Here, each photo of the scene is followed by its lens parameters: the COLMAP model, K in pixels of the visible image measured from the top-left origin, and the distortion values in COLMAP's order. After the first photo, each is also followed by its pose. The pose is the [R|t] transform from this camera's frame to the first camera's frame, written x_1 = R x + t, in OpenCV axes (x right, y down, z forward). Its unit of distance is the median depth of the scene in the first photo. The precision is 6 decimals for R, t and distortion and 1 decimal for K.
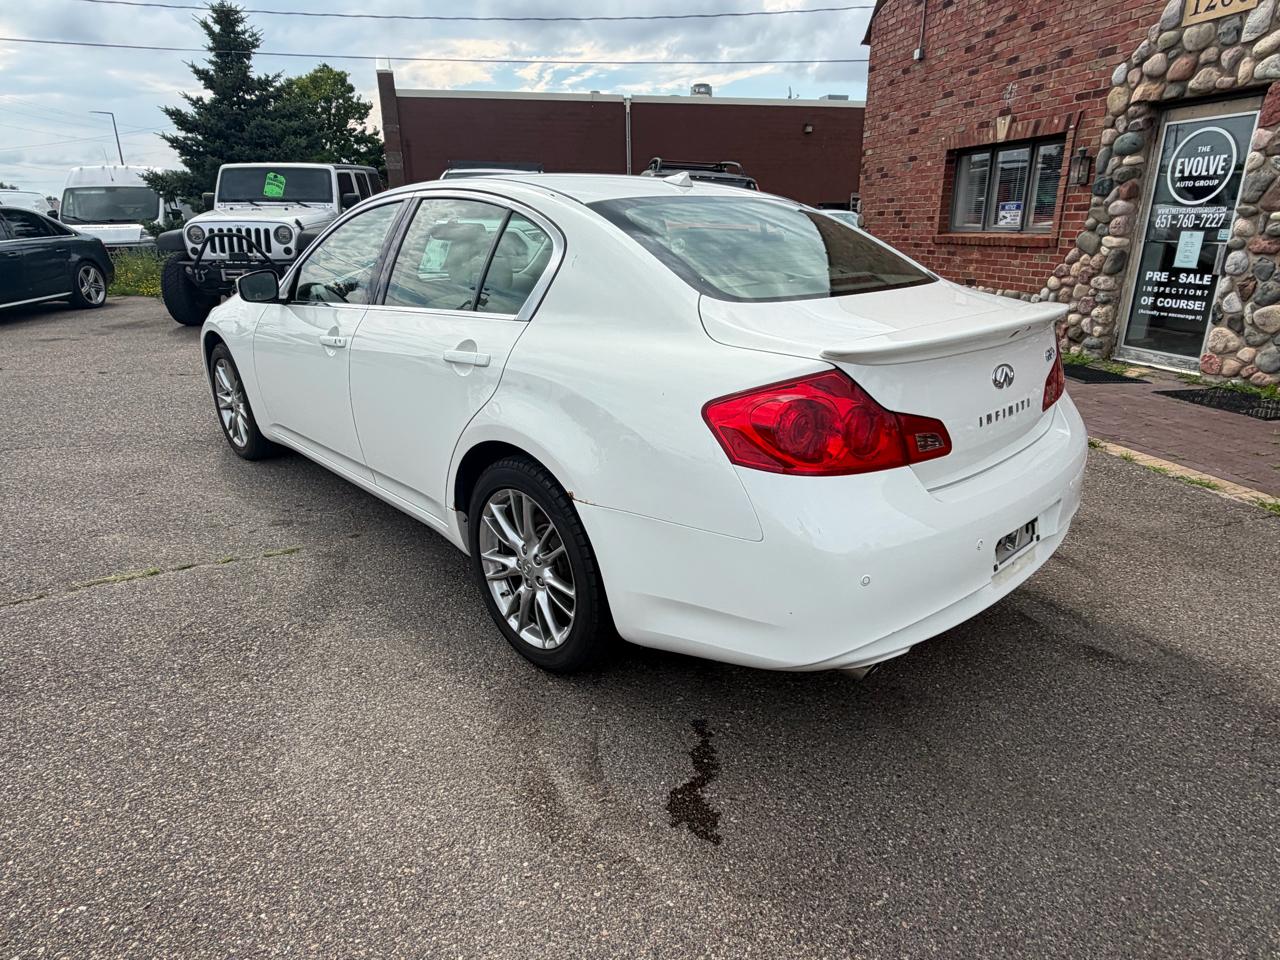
lens RADIAL K [[750.8, 0, 636.8], [0, 750.8, 480.5], [0, 0, 1]] dist [0.019181, -0.008283]
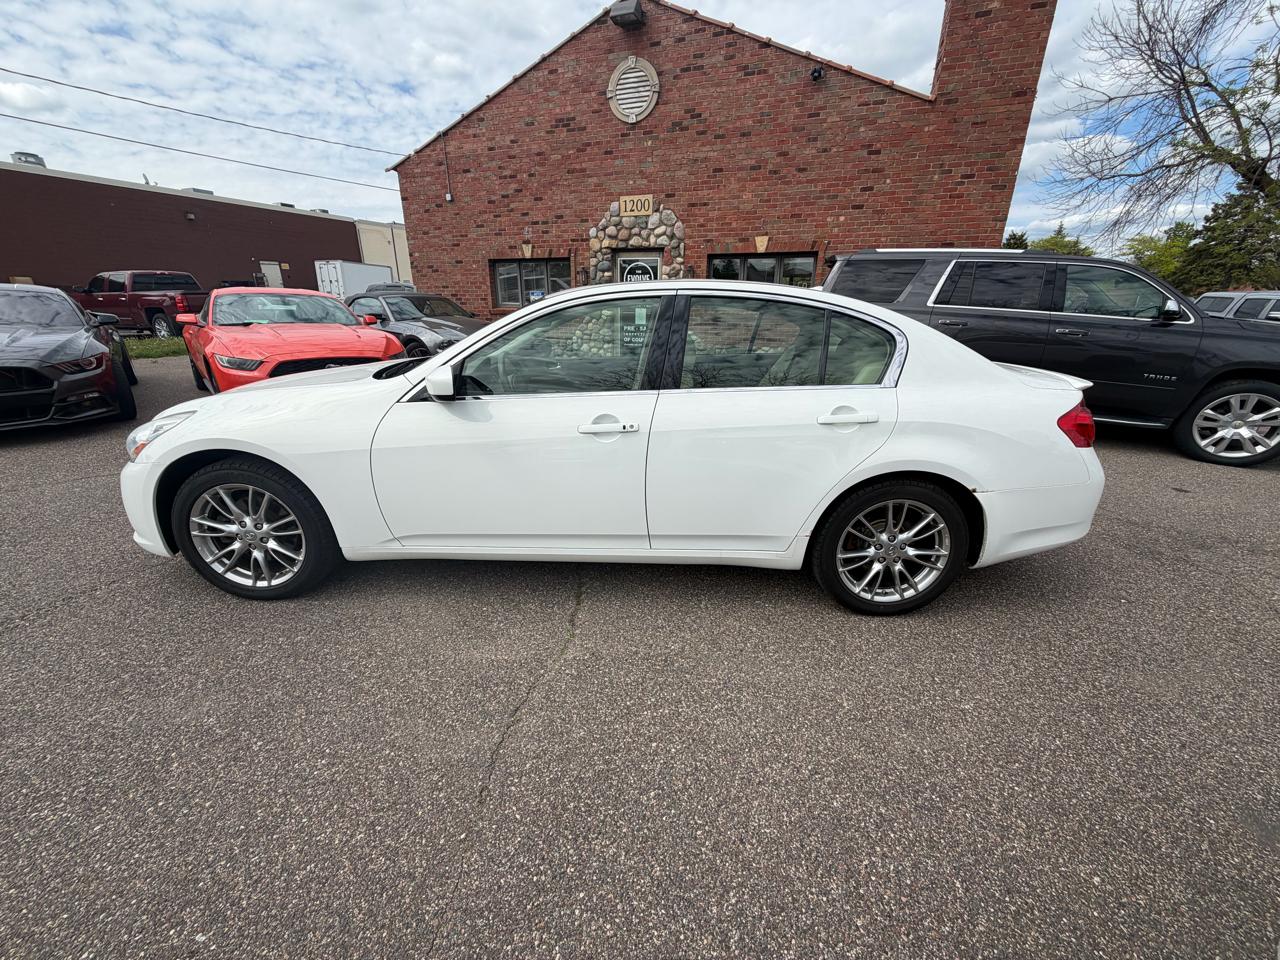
lens RADIAL K [[515.1, 0, 640.2], [0, 515.1, 480.1], [0, 0, 1]] dist [0.002532, -0.000109]
pose [[0.545268, -0.272040, 0.792891, -0.562970], [0.263711, 0.953520, 0.145798, -0.053395], [-0.795700, 0.129595, 0.591664, 0.132878]]
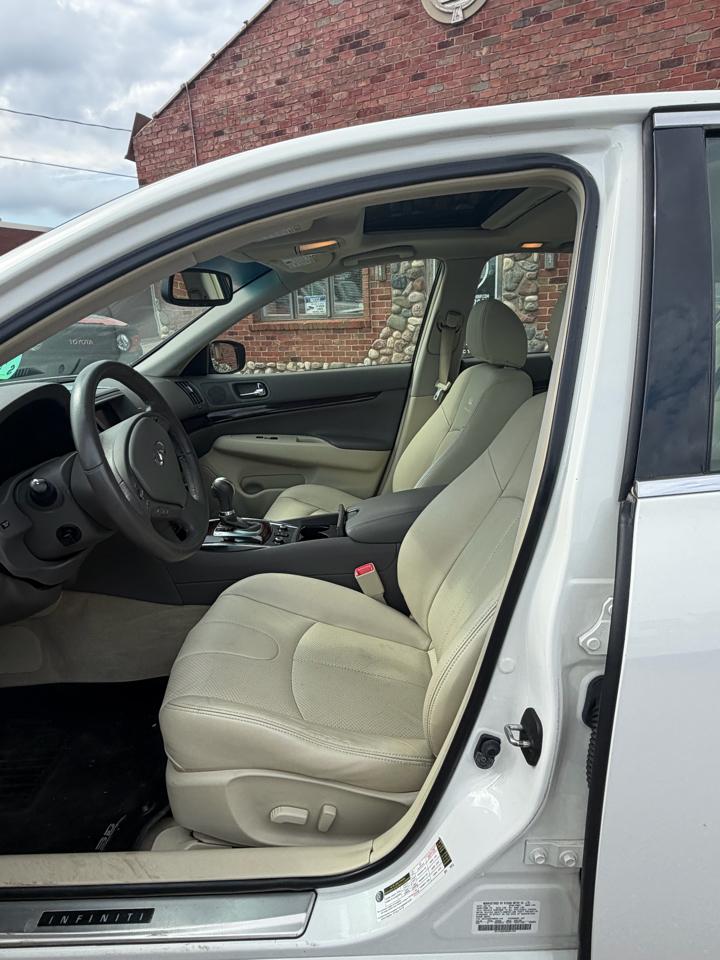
lens RADIAL K [[563.1, 0, 354.8], [0, 563.1, 474.9], [0, 0, 1]] dist [0.019181, -0.008283]
pose [[0.680330, -0.231331, 0.695440, -0.223897], [0.274670, 0.960201, 0.050699, -0.122411], [-0.679491, 0.156525, 0.716793, 0.362494]]
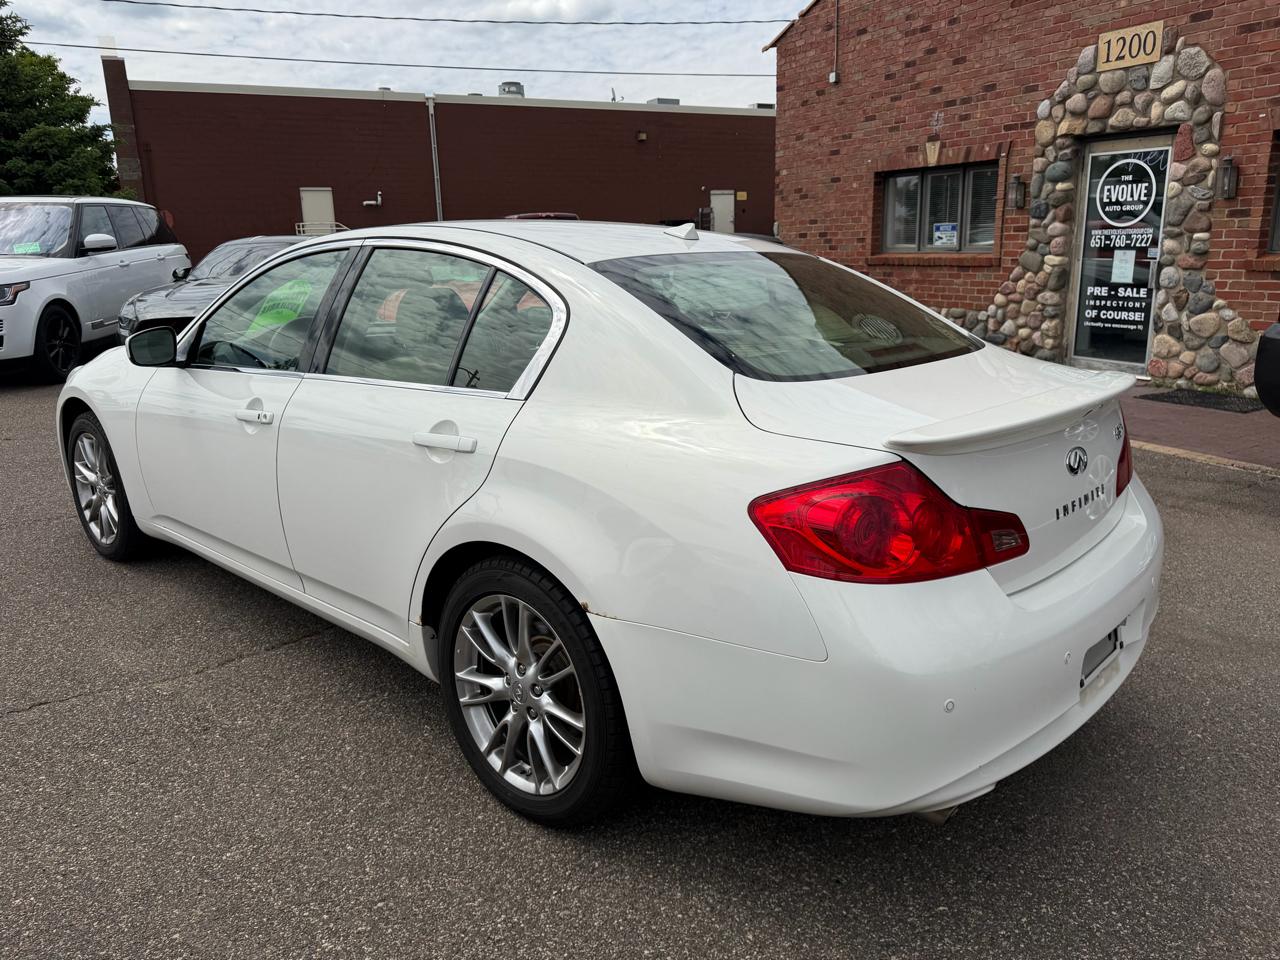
lens RADIAL K [[952.8, 0, 646.7], [0, 952.8, 481.1], [0, 0, 1]] dist [0.035046, -0.030605]
pose [[0.967620, -0.074309, 0.241224, -0.262112], [0.094122, 0.992978, -0.071666, 0.033577], [-0.234204, 0.092050, 0.967820, -0.135404]]
